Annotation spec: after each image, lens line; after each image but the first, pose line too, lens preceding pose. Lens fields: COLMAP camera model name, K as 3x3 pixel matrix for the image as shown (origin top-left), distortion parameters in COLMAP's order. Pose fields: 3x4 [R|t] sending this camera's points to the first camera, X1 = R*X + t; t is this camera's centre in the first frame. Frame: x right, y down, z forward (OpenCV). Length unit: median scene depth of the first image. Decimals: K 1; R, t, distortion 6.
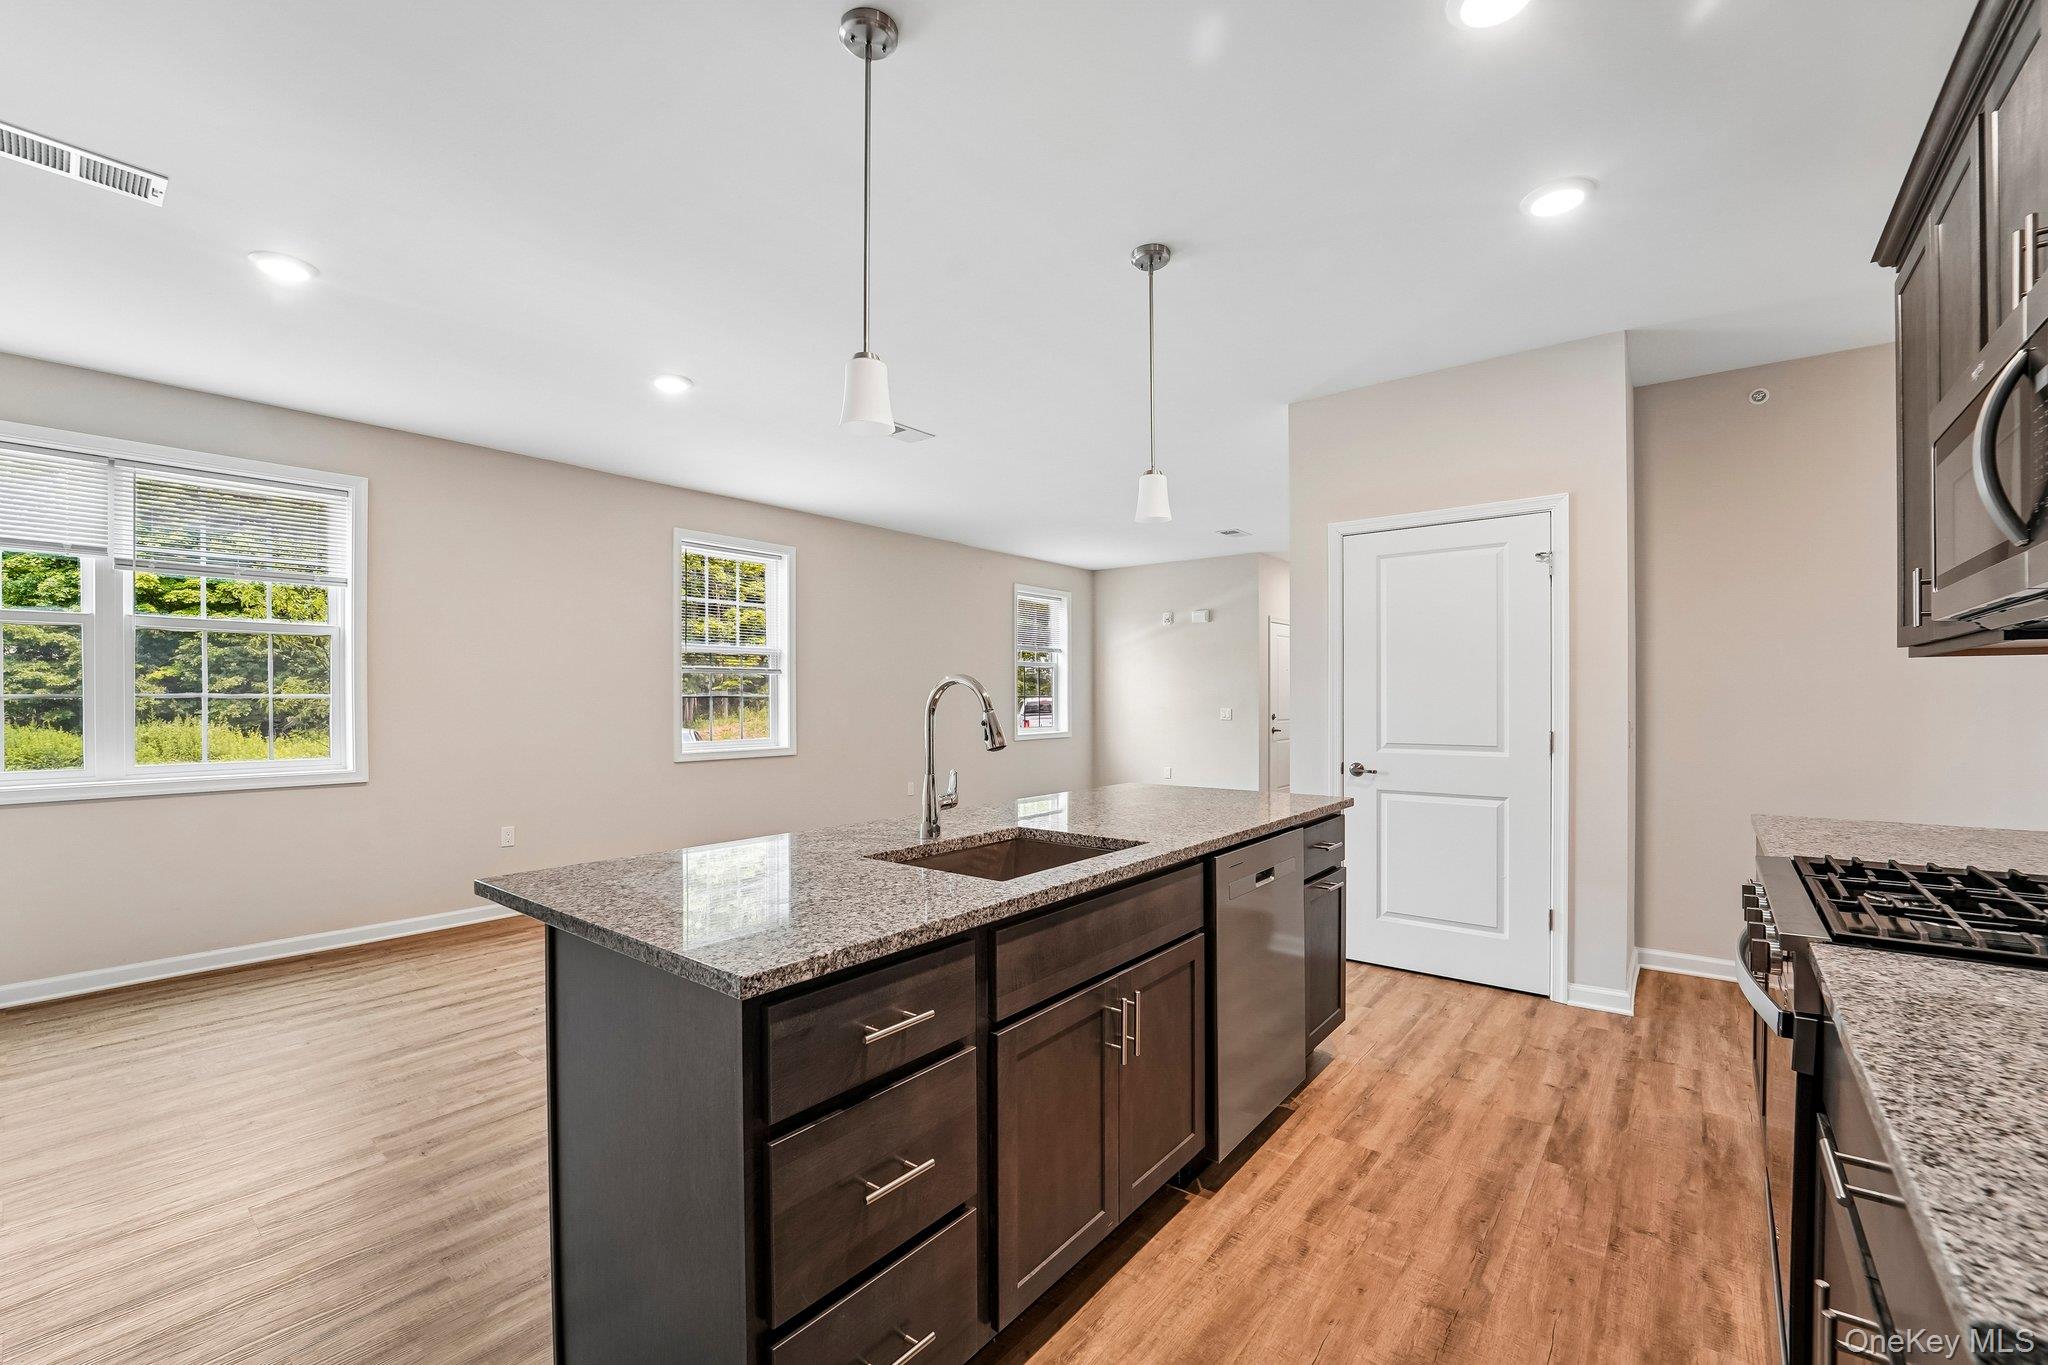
lens RADIAL K [[841.3, 0, 1024.0], [0, 841.3, 682.5], [0, 0, 1]] dist [-0.029089, 0.003794]
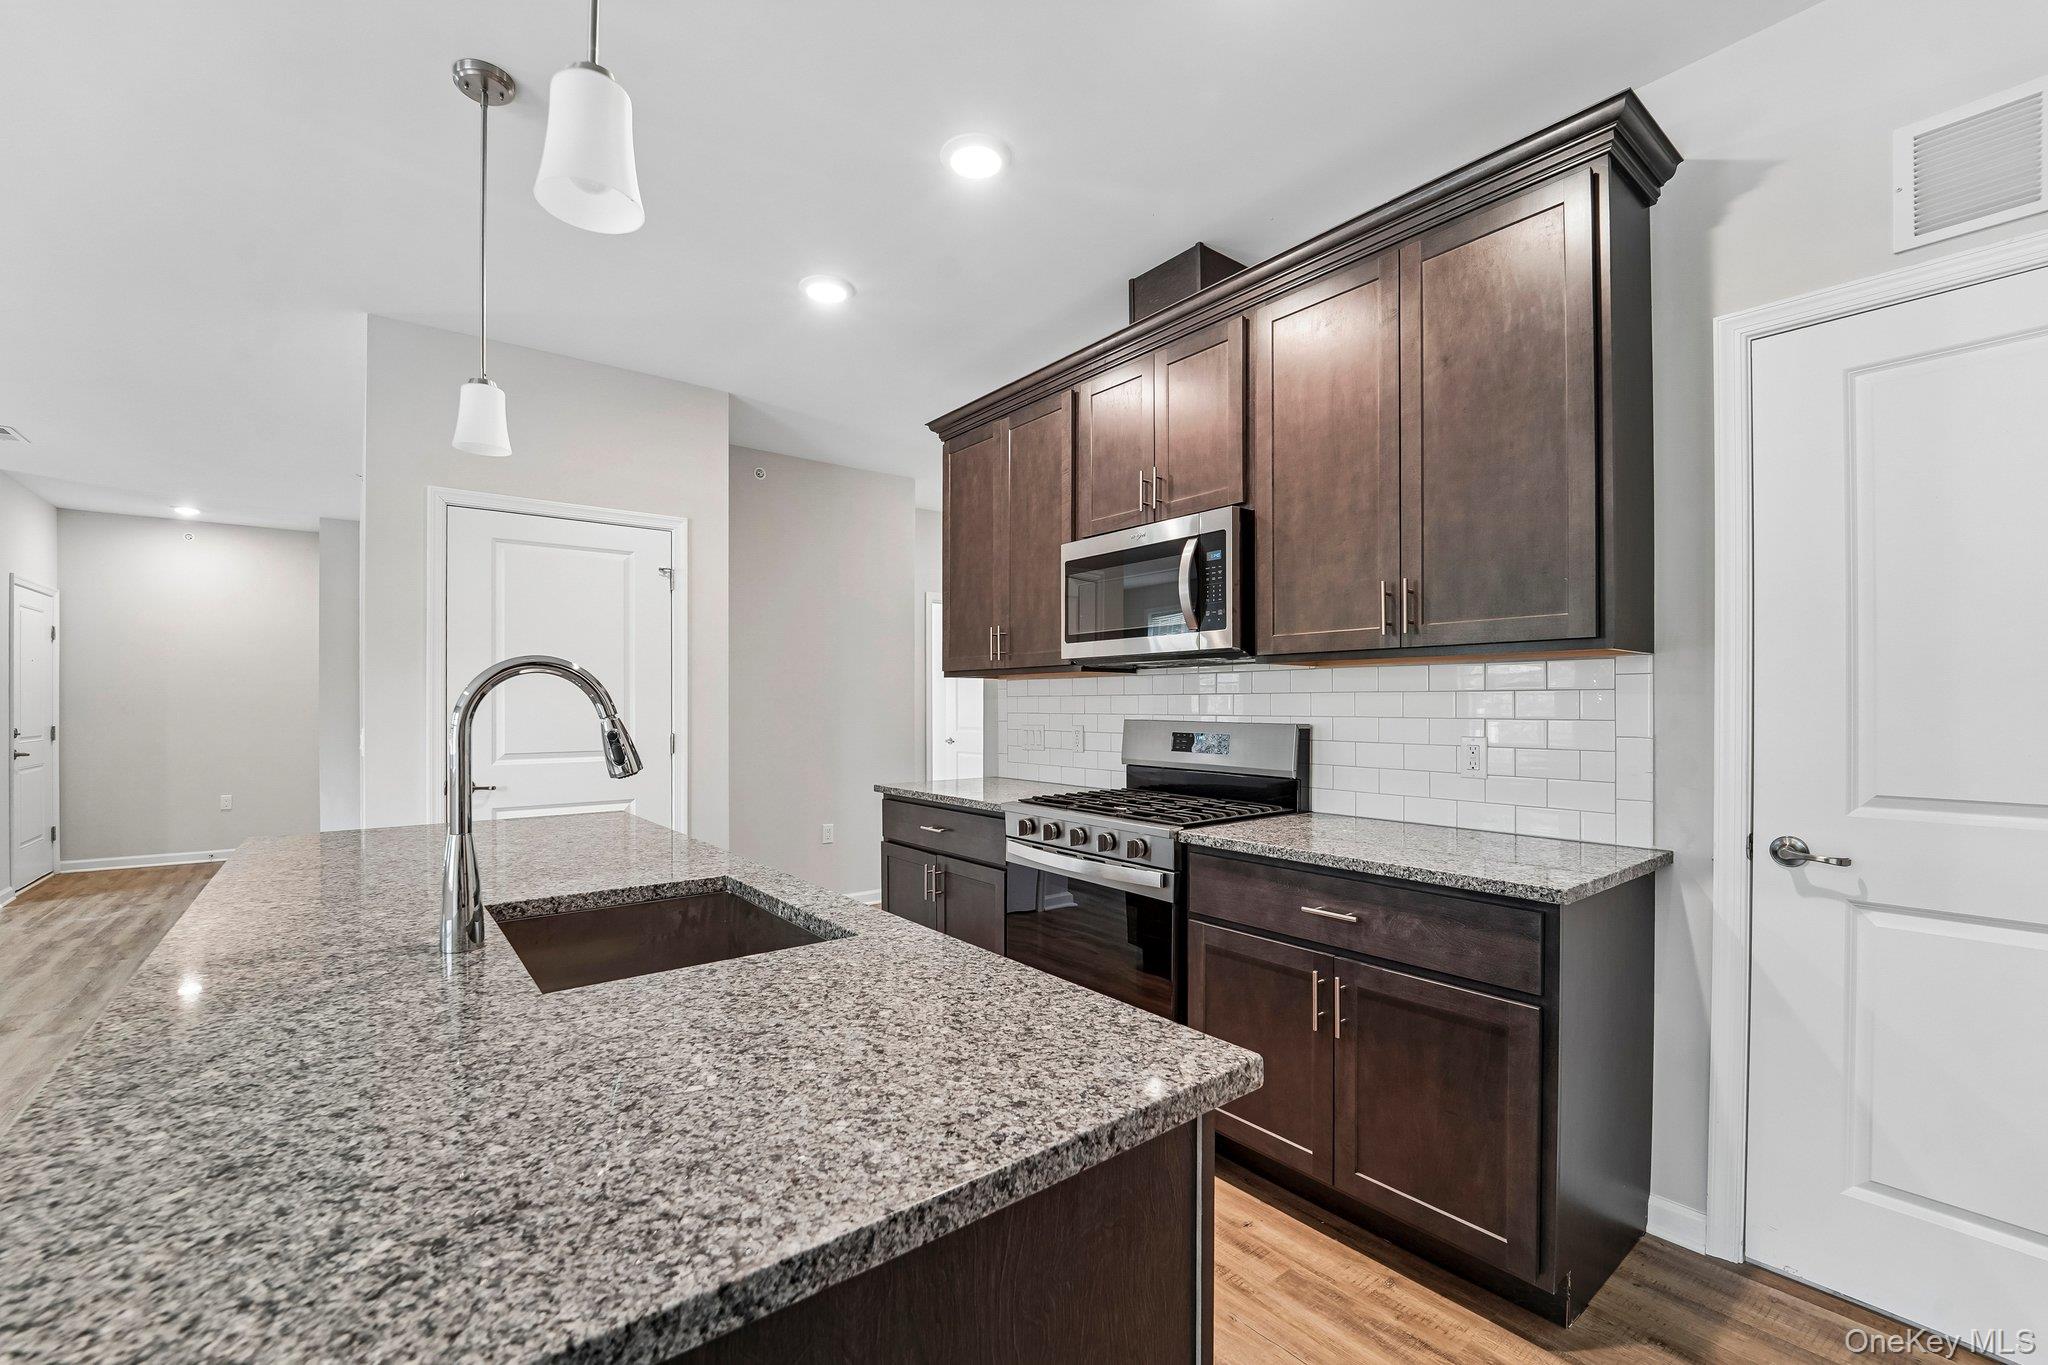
lens RADIAL K [[841.3, 0, 1024.0], [0, 841.3, 682.5], [0, 0, 1]] dist [-0.029089, 0.003794]
pose [[0.222787, 0.025126, 0.974543, -0.366354], [-0.016440, 0.999622, -0.022014, 0.010033], [-0.974729, -0.011117, 0.223116, 0.335020]]
